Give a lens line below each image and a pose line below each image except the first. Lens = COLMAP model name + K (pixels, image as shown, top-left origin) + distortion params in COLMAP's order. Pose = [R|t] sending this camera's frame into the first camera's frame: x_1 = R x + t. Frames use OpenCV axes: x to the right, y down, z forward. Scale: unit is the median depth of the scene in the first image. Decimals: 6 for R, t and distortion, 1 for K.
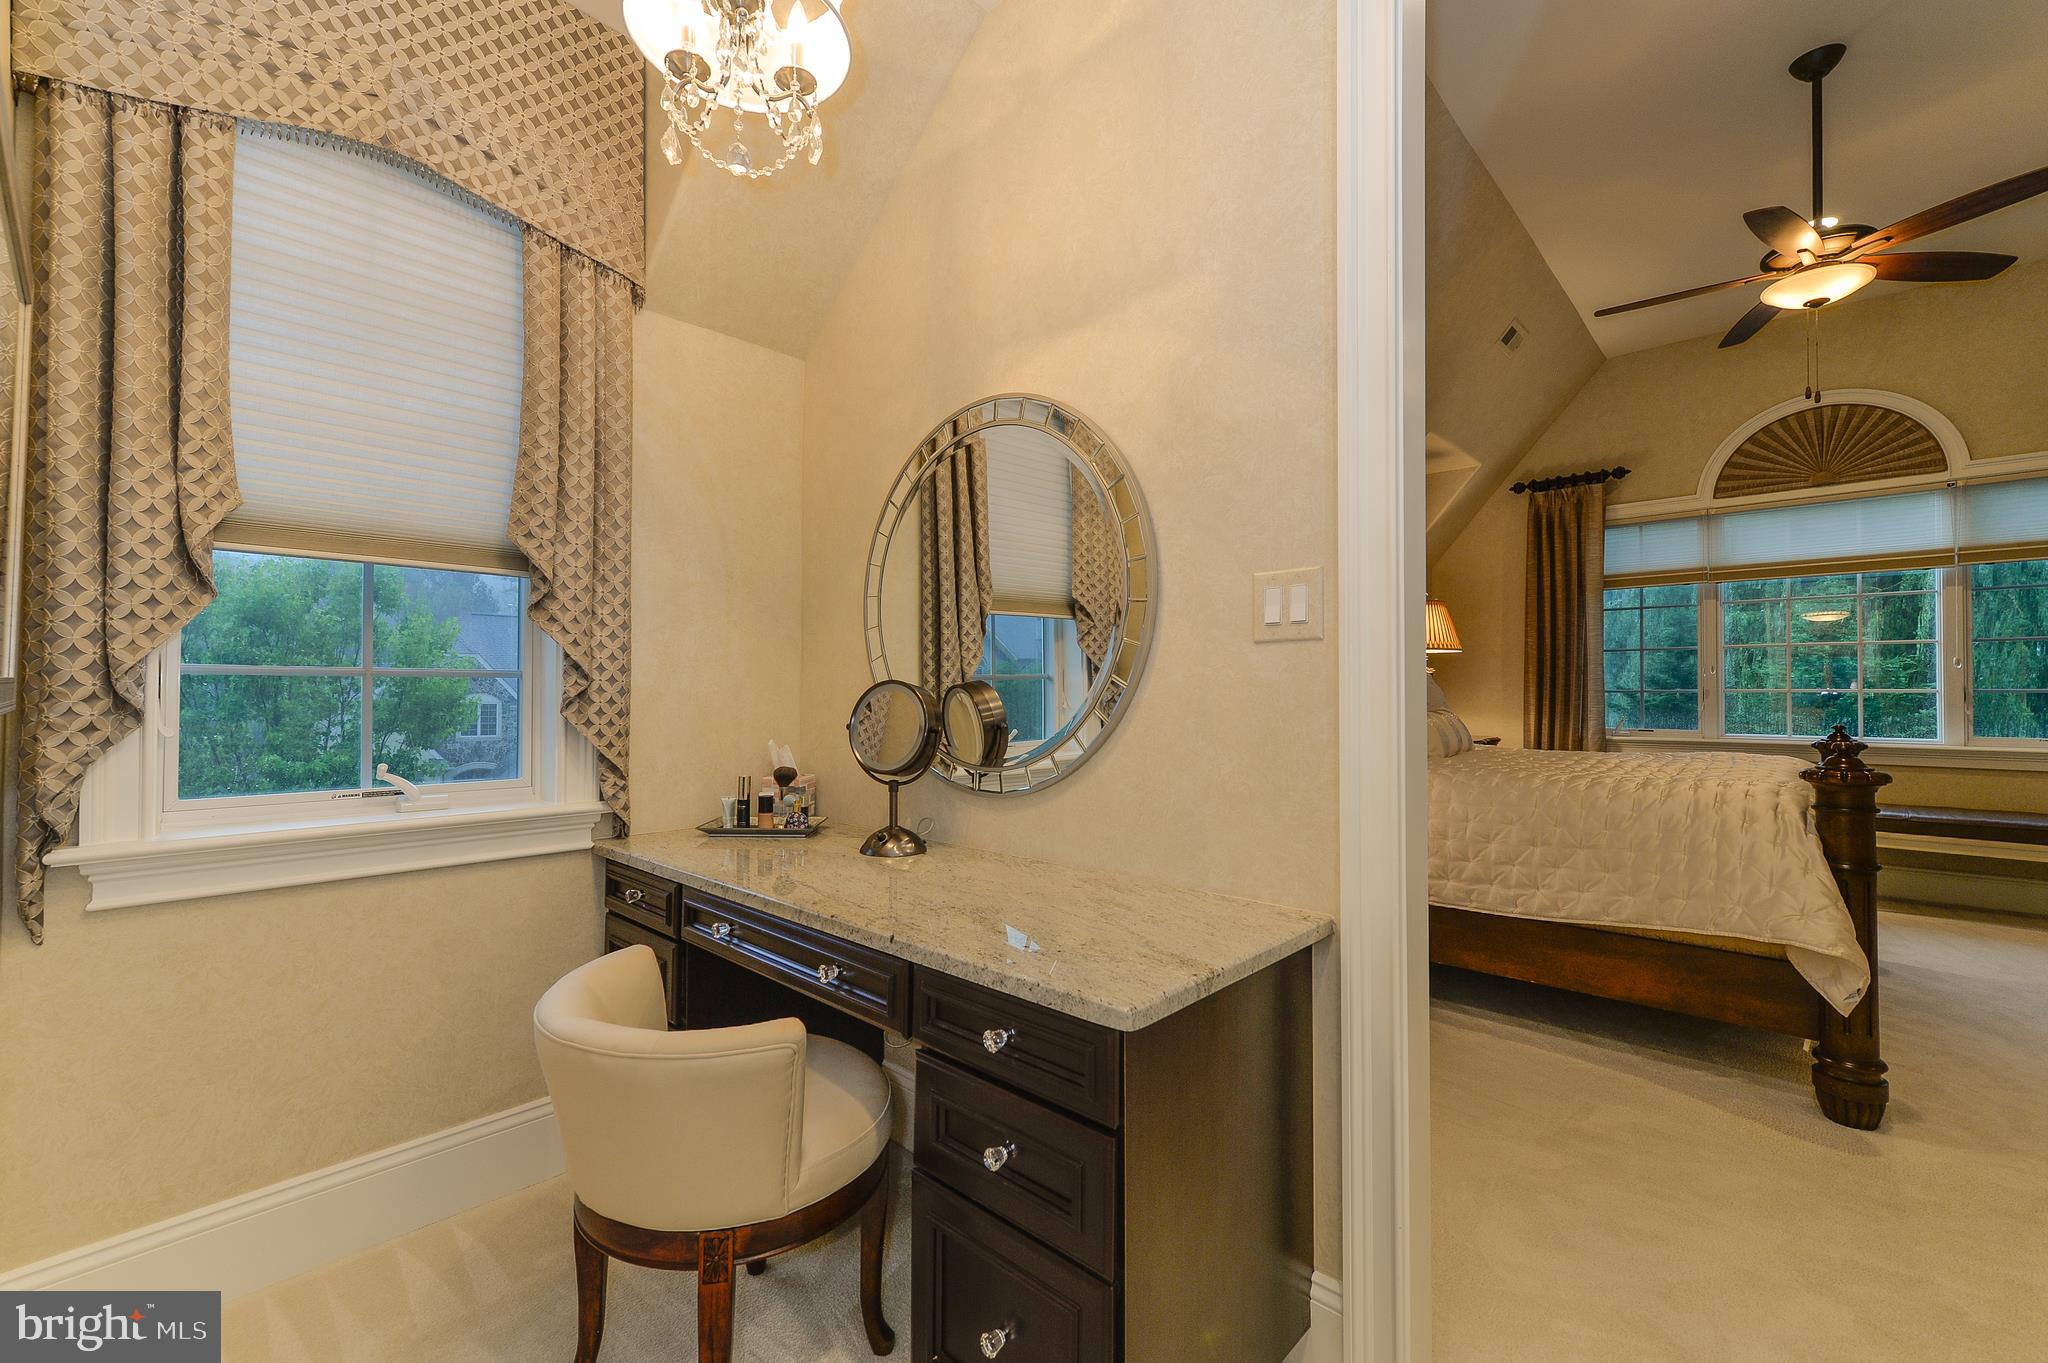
lens RADIAL K [[845.9, 0, 1021.2], [0, 845.9, 688.4], [0, 0, 1]] dist [0.007365, 0.000342]
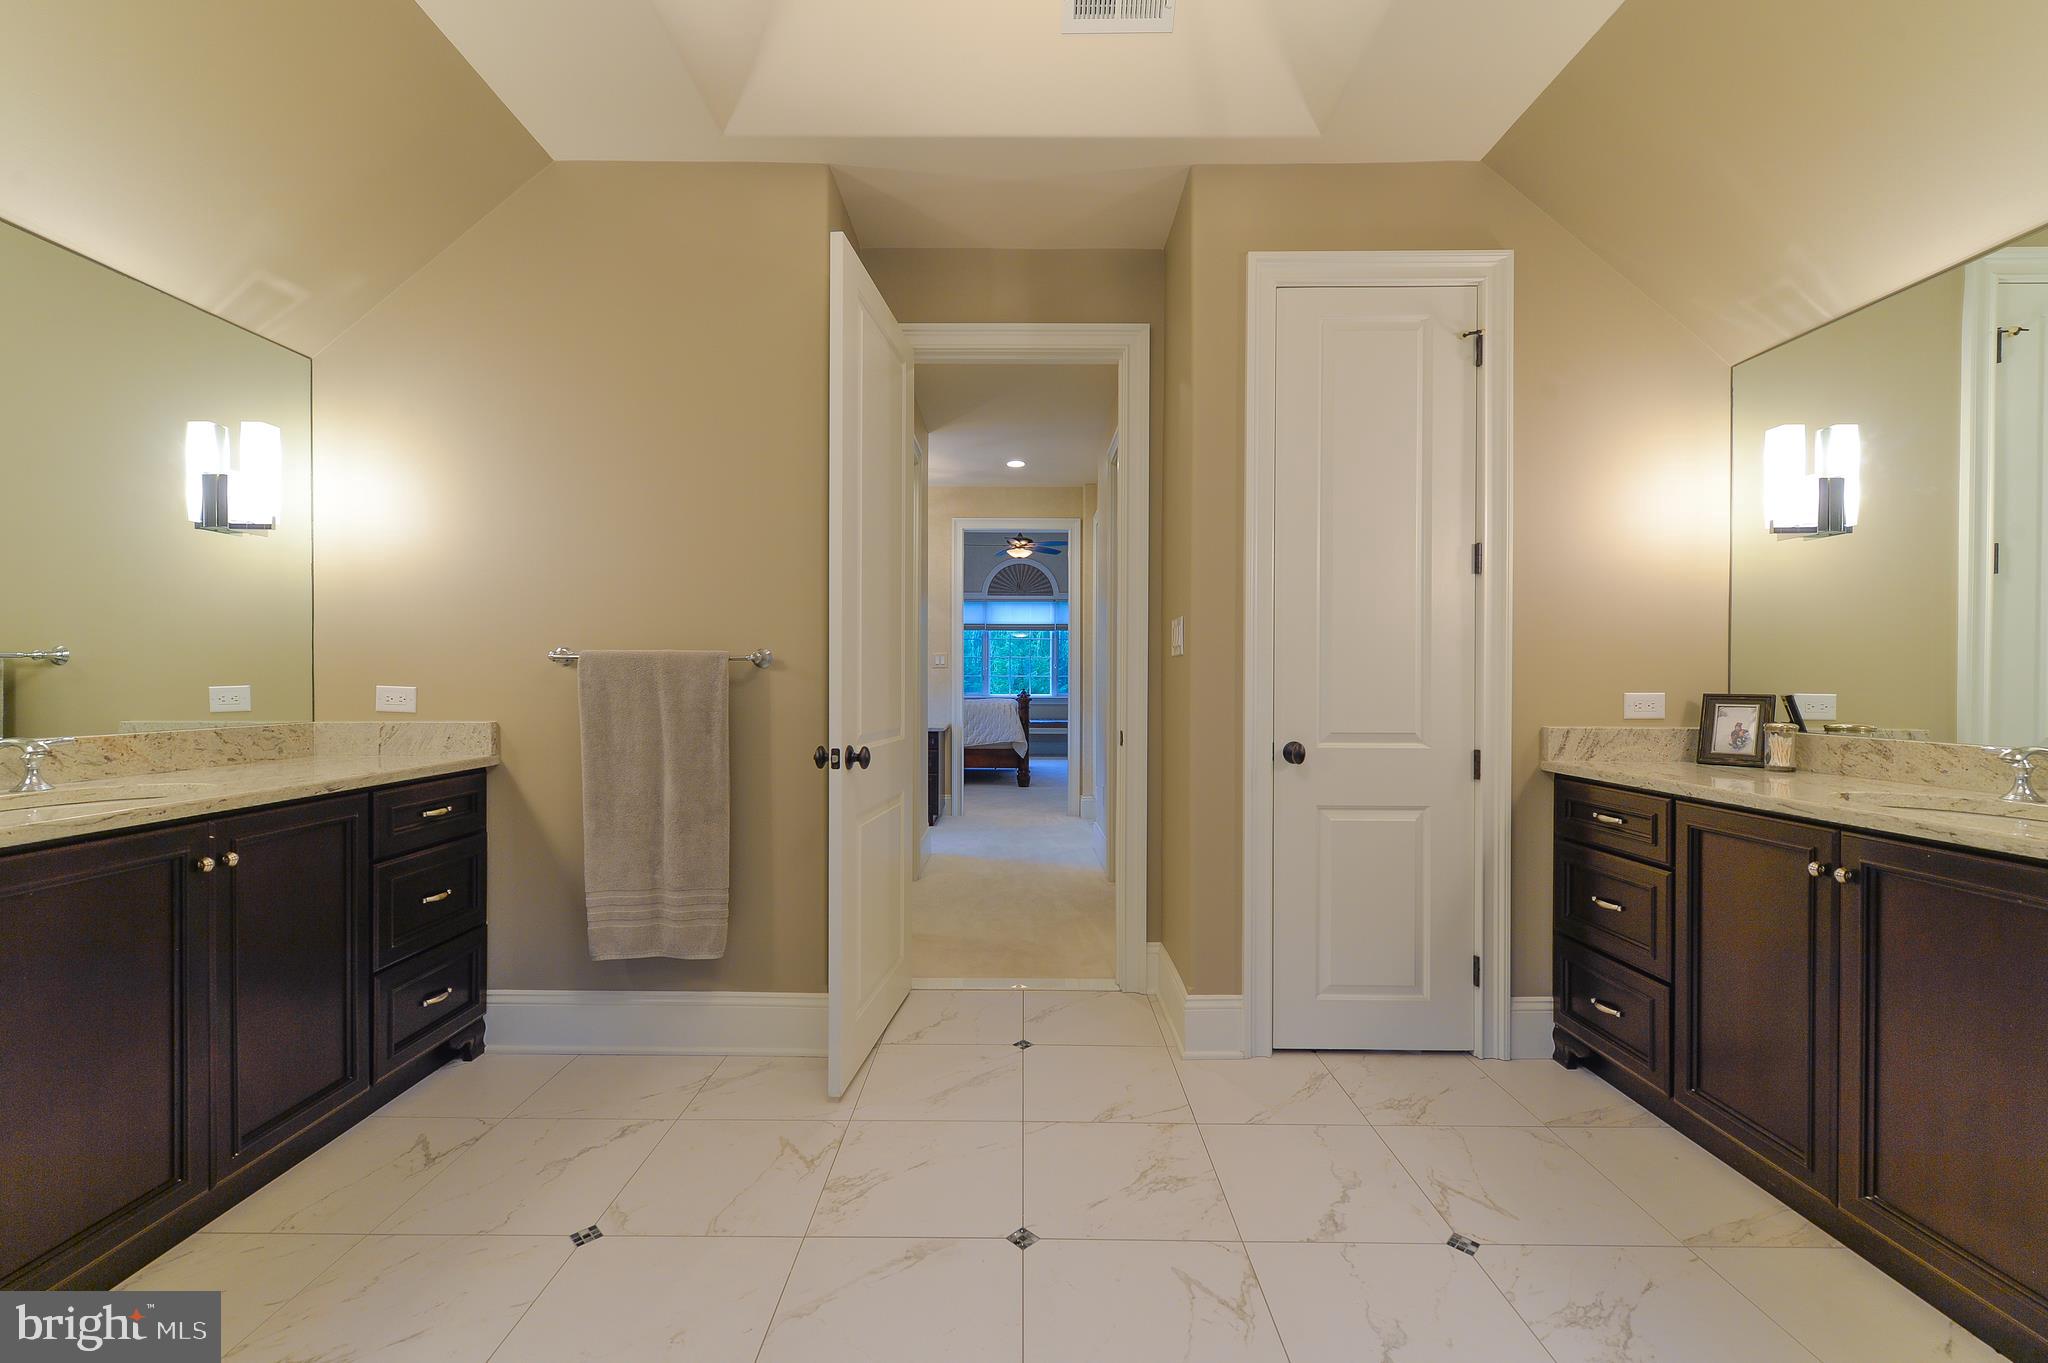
lens RADIAL K [[845.9, 0, 1022.3], [0, 845.9, 684.0], [0, 0, 1]] dist [0.007365, 0.000342]
pose [[0.727428, -0.000925, 0.686183, -0.772308], [-0.006929, 0.999938, 0.008692, 0.006047], [-0.686149, -0.011077, 0.727377, -0.825974]]
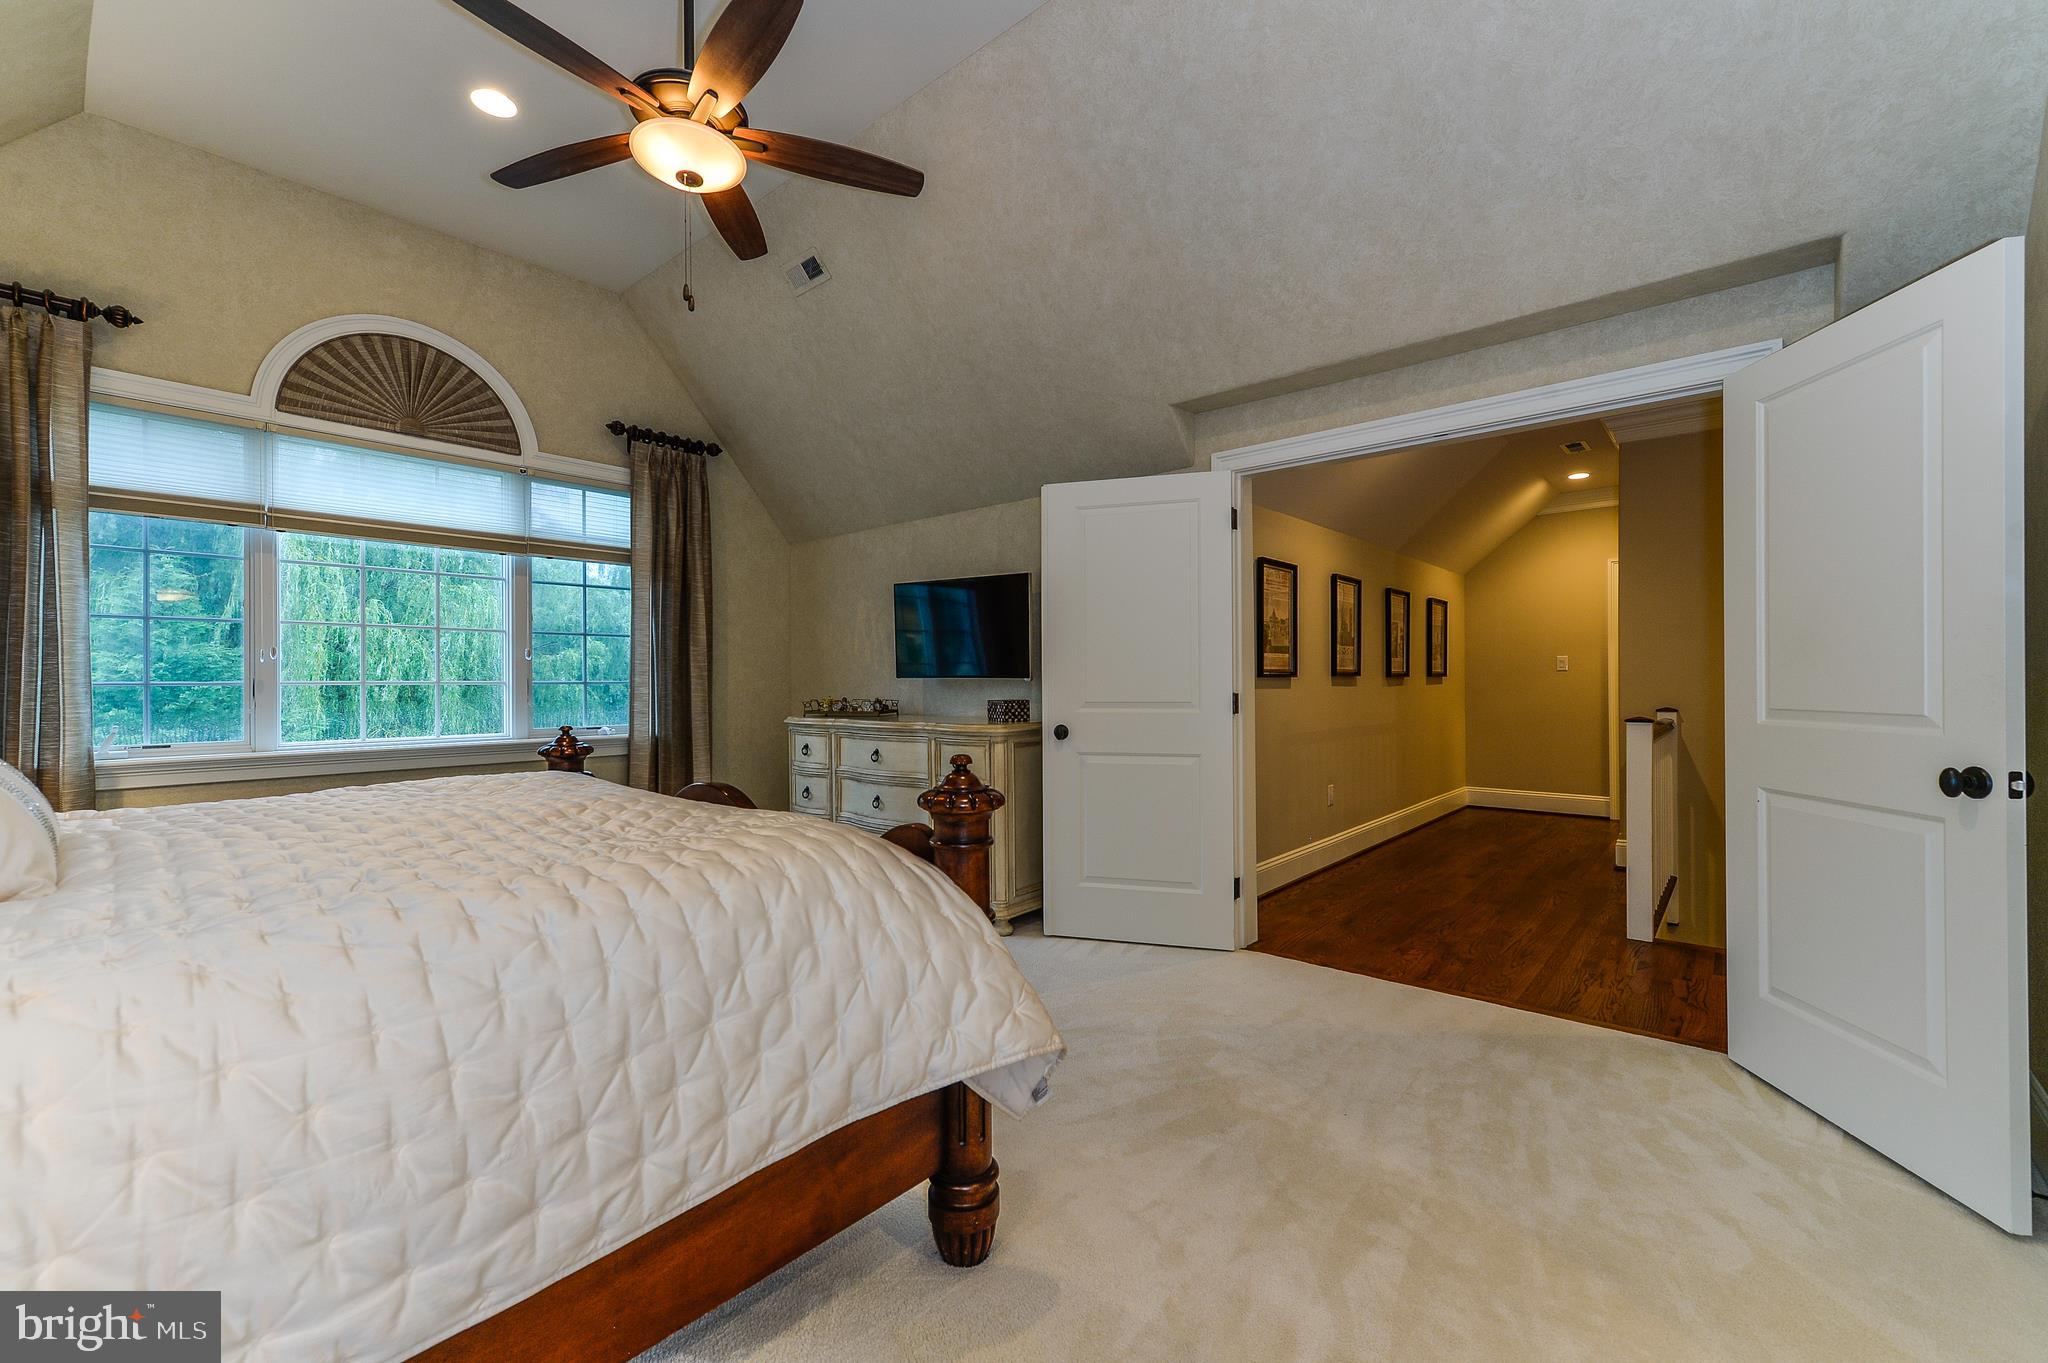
lens RADIAL K [[845.9, 0, 1011.9], [0, 845.9, 678.0], [0, 0, 1]] dist [0.007365, 0.000342]
pose [[-0.036082, 0.002365, 0.999346, 0.091033], [-0.003334, 0.999991, -0.002487, -0.001406], [-0.999343, -0.003421, -0.036074, 0.428101]]
